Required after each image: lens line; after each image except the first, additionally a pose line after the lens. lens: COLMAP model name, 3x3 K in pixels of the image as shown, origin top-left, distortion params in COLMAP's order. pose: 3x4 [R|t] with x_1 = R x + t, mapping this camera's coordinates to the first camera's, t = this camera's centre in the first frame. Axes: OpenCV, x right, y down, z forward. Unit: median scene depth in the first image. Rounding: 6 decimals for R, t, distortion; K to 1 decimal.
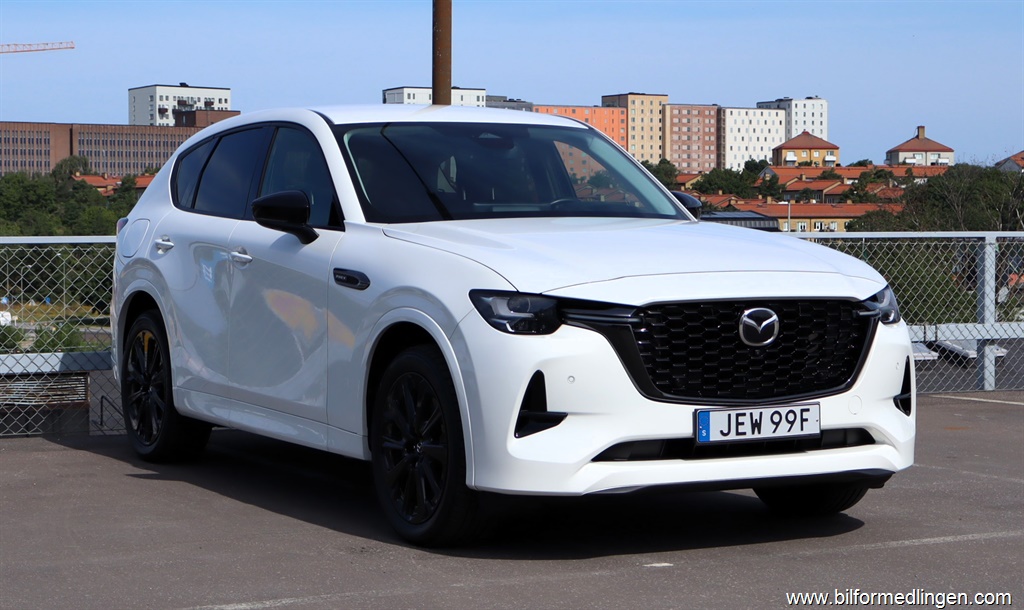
lens RADIAL K [[2397.3, 0, 510.9], [0, 2397.3, 304.4], [0, 0, 1]] dist [-0.017577, 0.000000]
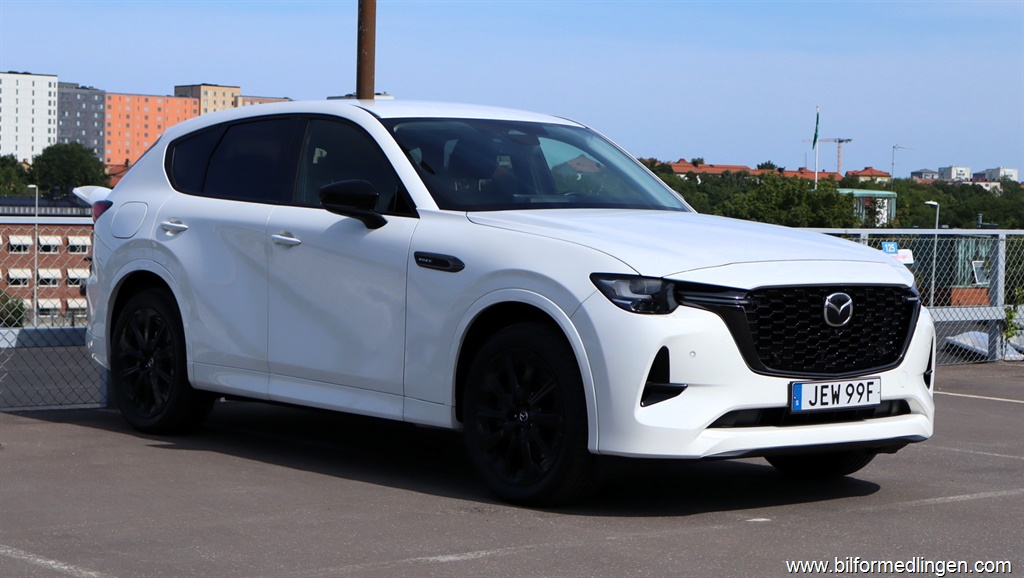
lens RADIAL K [[2376.8, 0, 513.8], [0, 2376.8, 287.5], [0, 0, 1]] dist [-0.042526, 0.000000]
pose [[0.976512, 0.013150, 0.215062, -0.276912], [-0.012470, 0.999912, -0.004517, 0.005709], [-0.215103, 0.001730, 0.976590, -0.061469]]
